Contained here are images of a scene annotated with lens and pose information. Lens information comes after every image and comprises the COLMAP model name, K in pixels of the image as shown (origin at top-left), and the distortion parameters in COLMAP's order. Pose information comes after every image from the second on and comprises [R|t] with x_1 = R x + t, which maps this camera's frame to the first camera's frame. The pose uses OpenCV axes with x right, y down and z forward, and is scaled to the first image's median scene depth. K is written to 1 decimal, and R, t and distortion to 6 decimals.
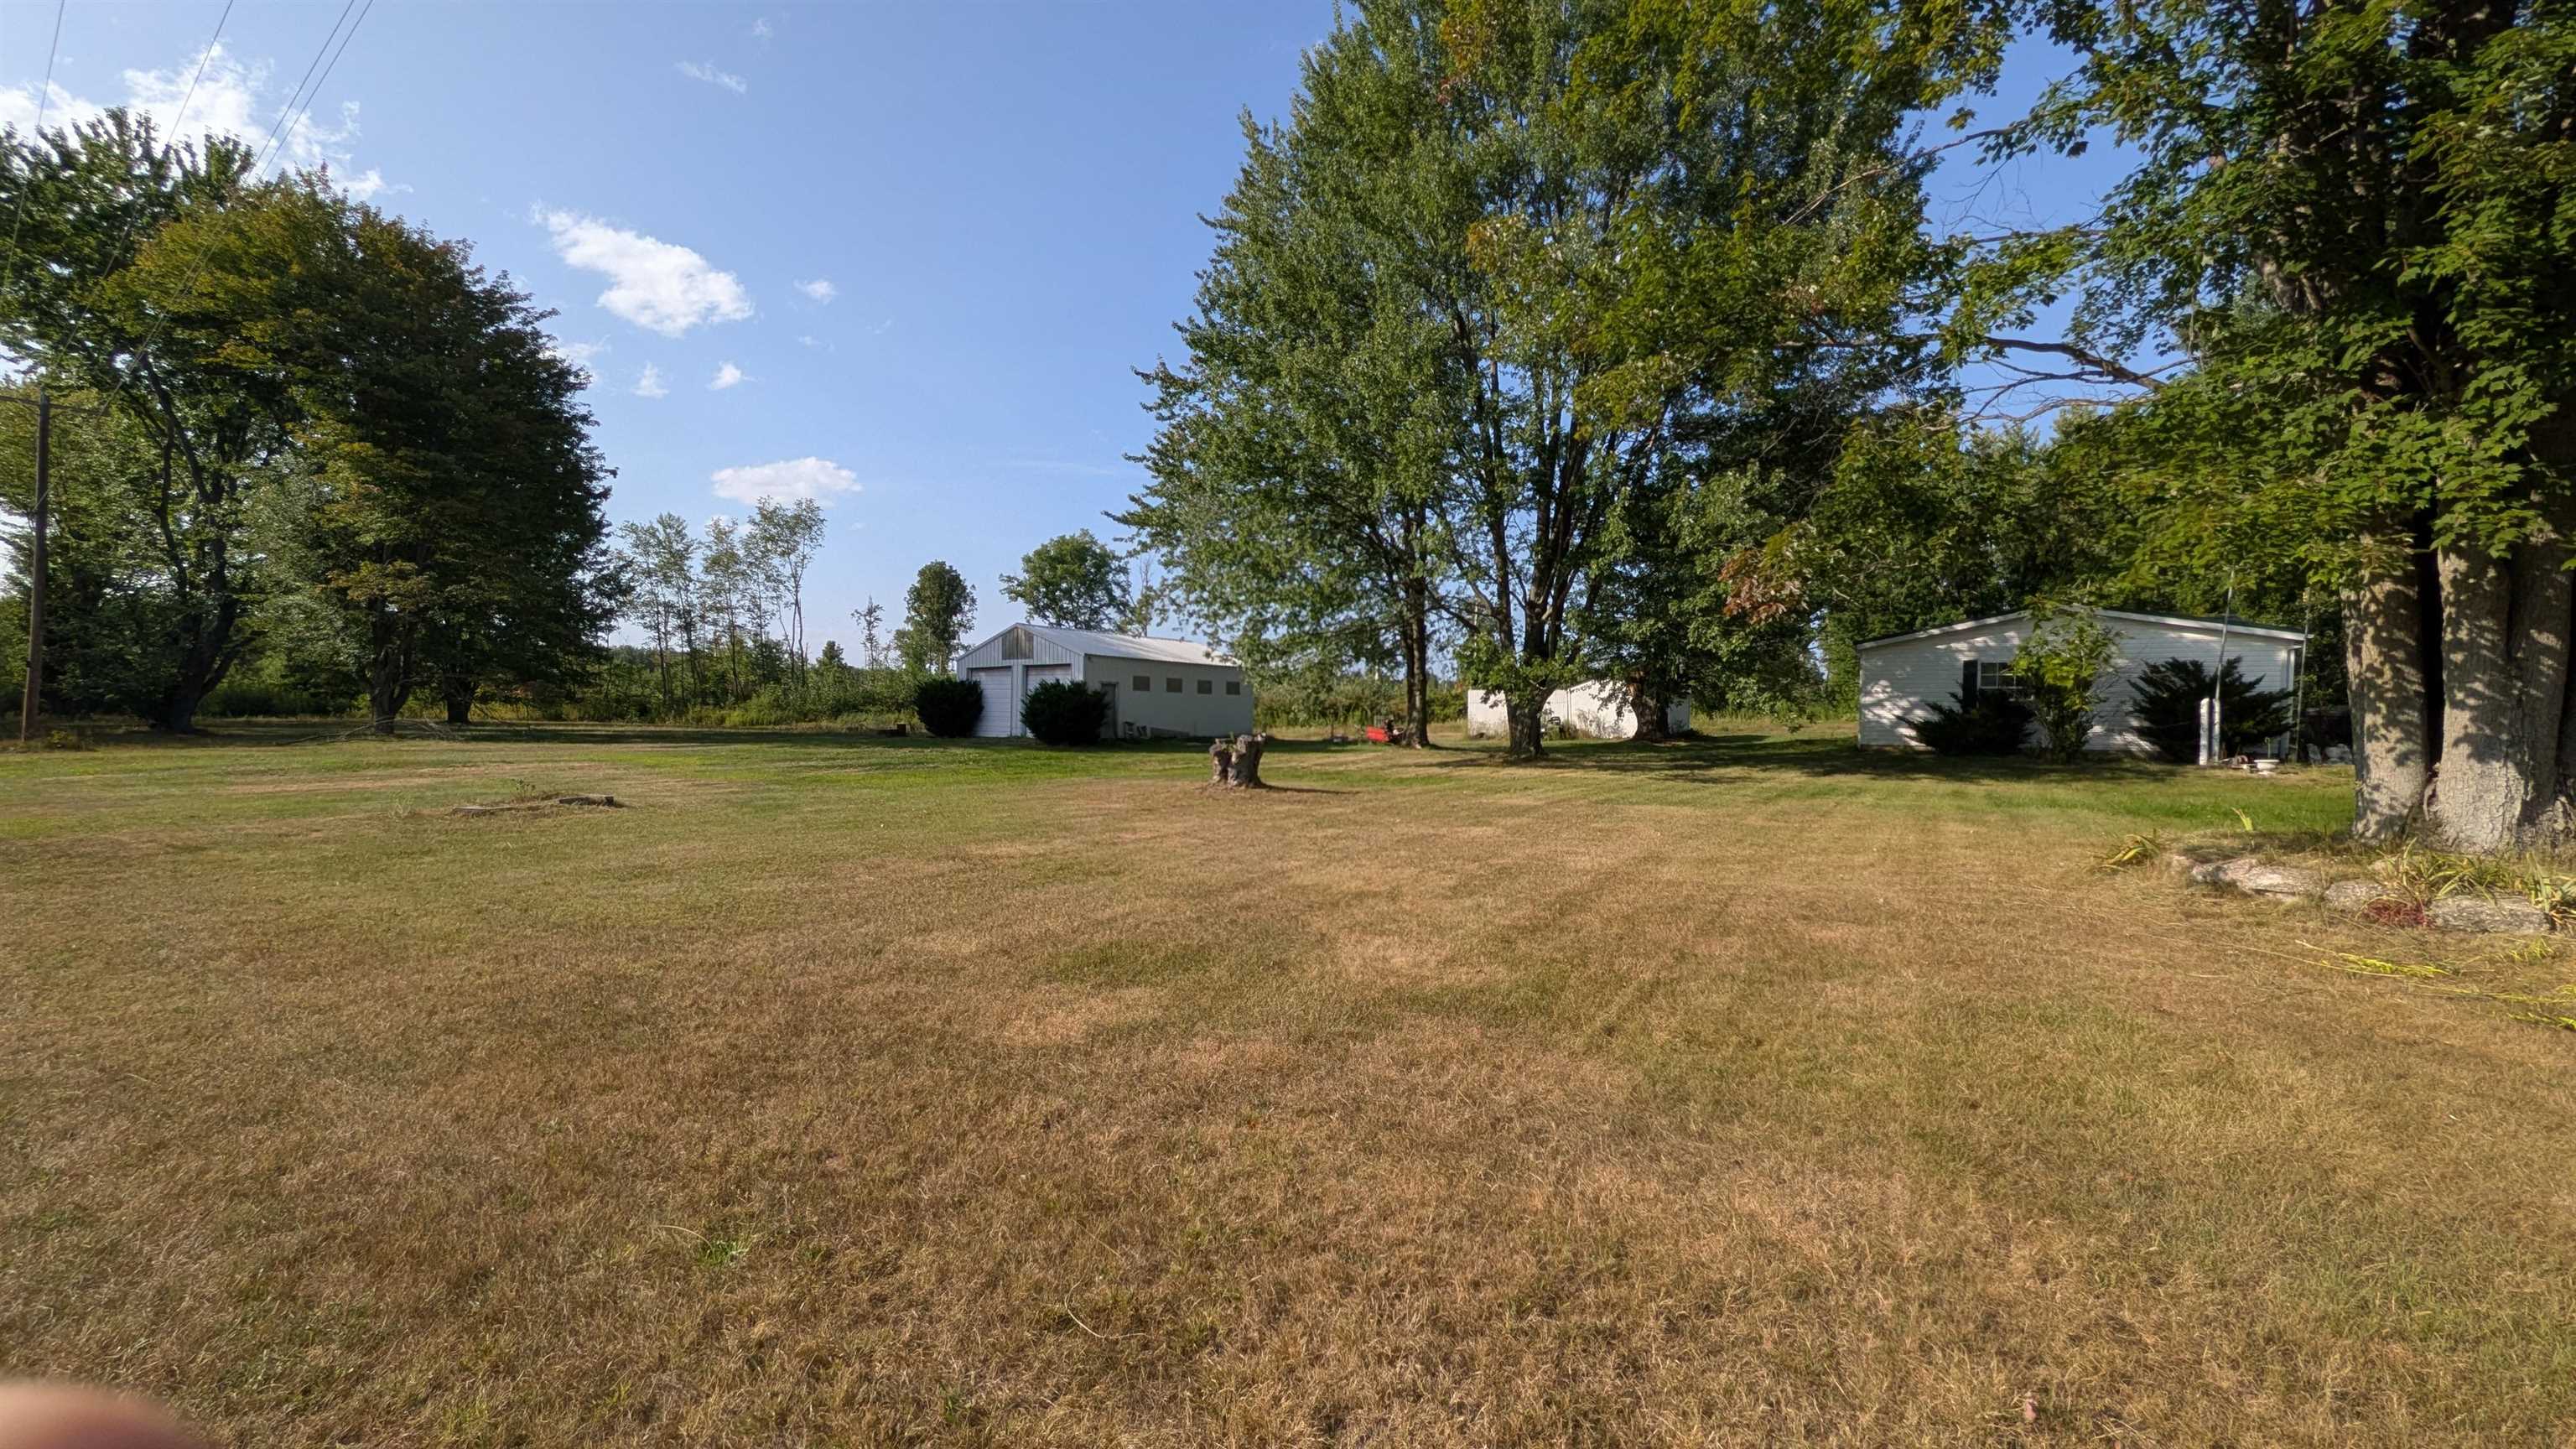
lens RADIAL K [[1004.7, 0, 1320.0], [0, 1004.7, 731.7], [0, 0, 1]] dist [-0.008756, -0.000032]
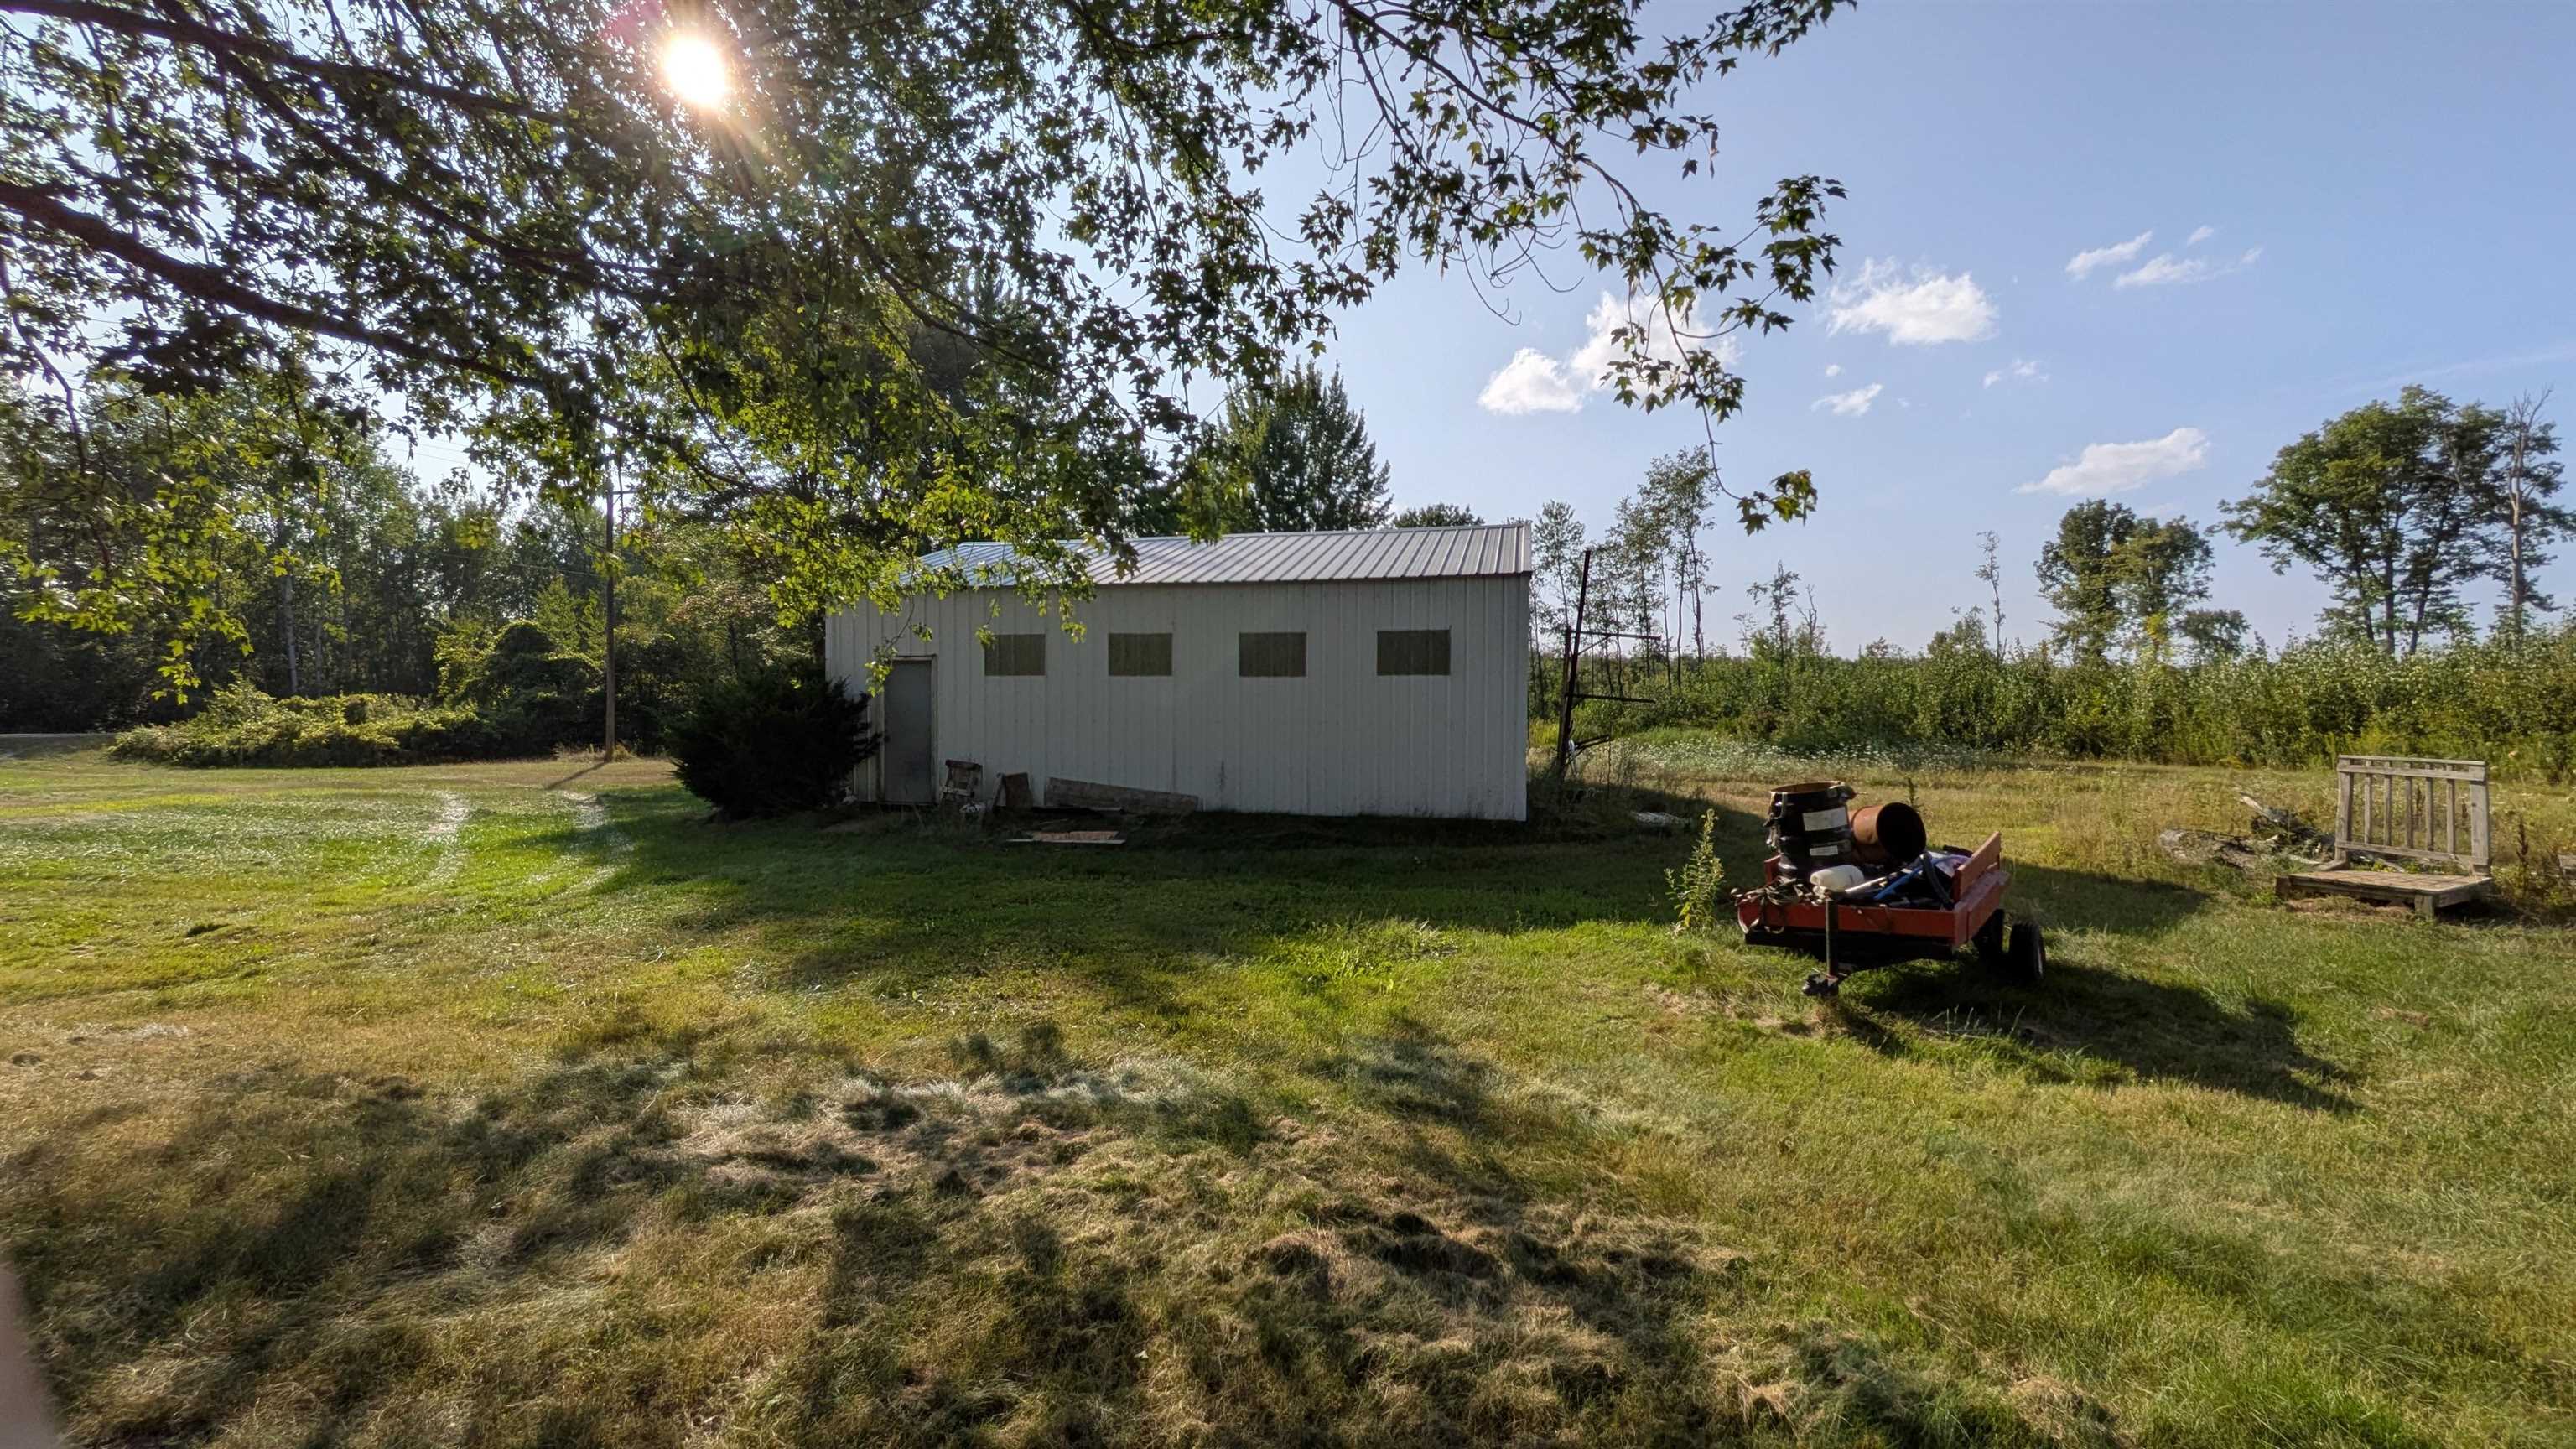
lens RADIAL K [[1007.6, 0, 1296.7], [0, 1007.6, 727.6], [0, 0, 1]] dist [0.001435, 0.000899]
pose [[0.370648, 0.002992, -0.928769, 0.092808], [-0.016362, 0.999861, -0.003309, -0.010377], [0.928629, 0.016423, 0.370645, 0.446852]]
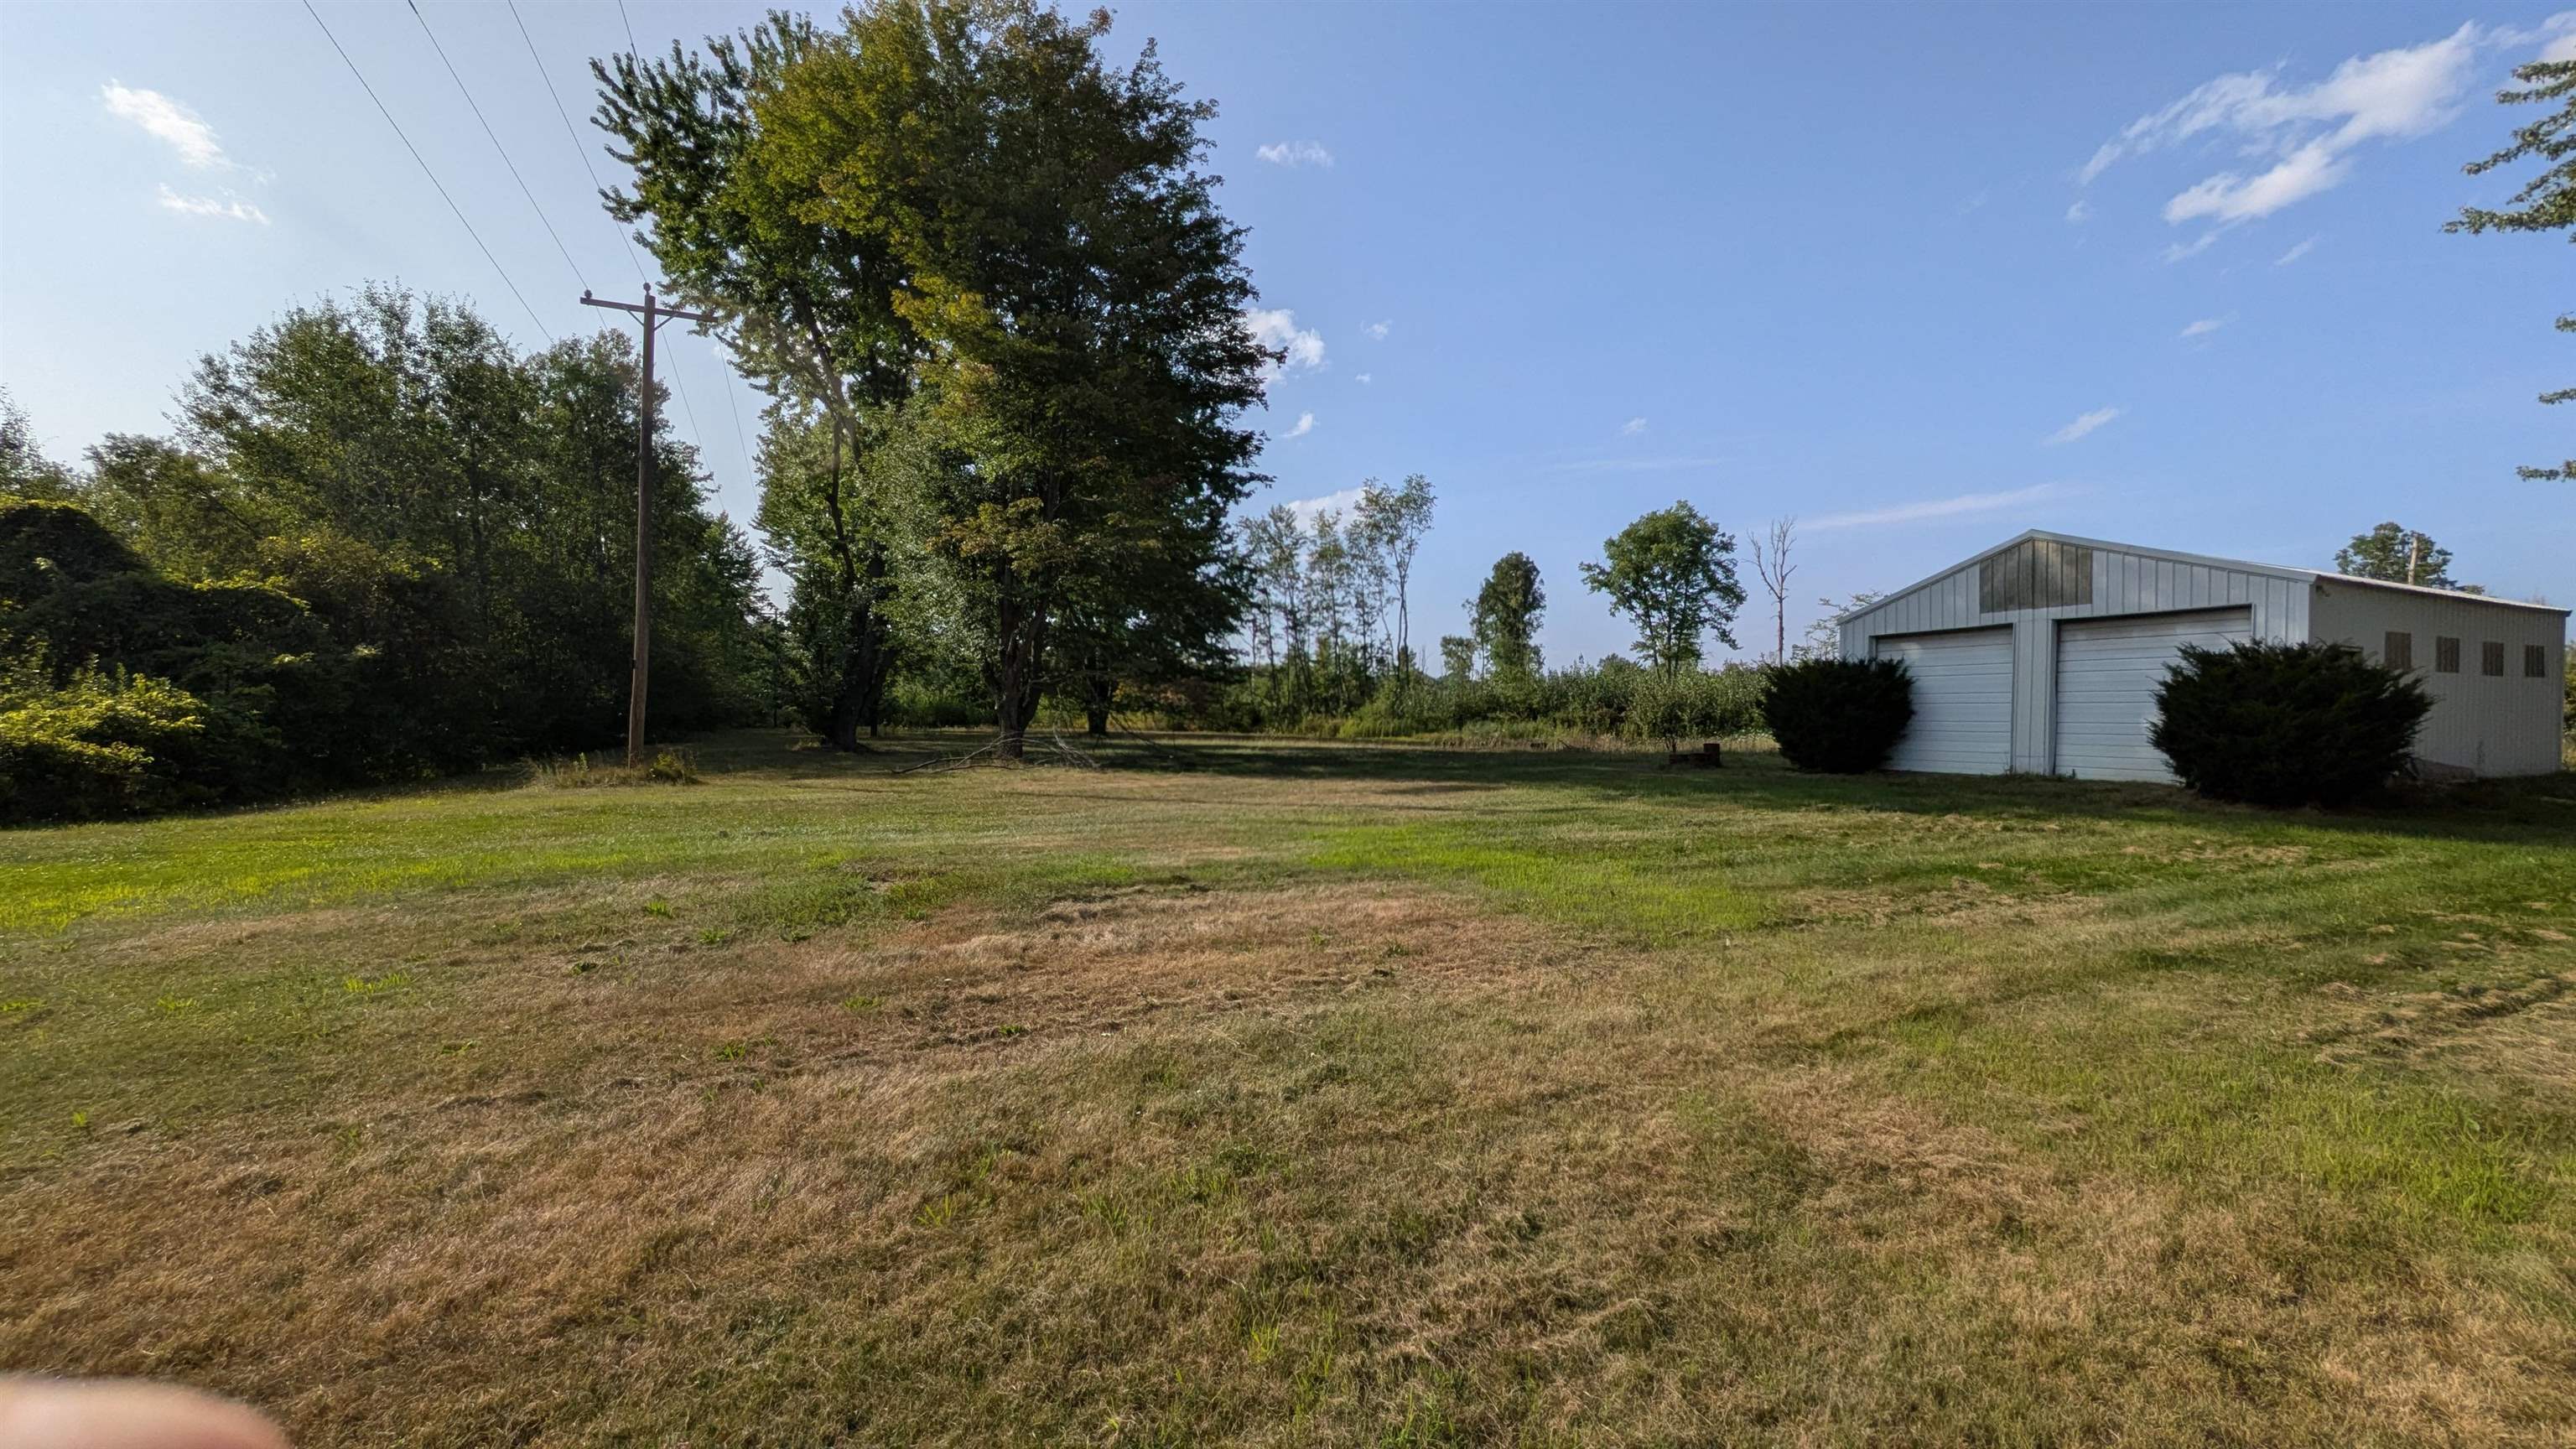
lens RADIAL K [[1009.8, 0, 1297.0], [0, 1009.8, 730.6], [0, 0, 1]] dist [-0.001947, -0.000134]
pose [[0.865811, 0.000735, -0.500371, -0.167771], [-0.004162, 0.999975, -0.005733, -0.005436], [0.500355, 0.007046, 0.865792, 0.199538]]
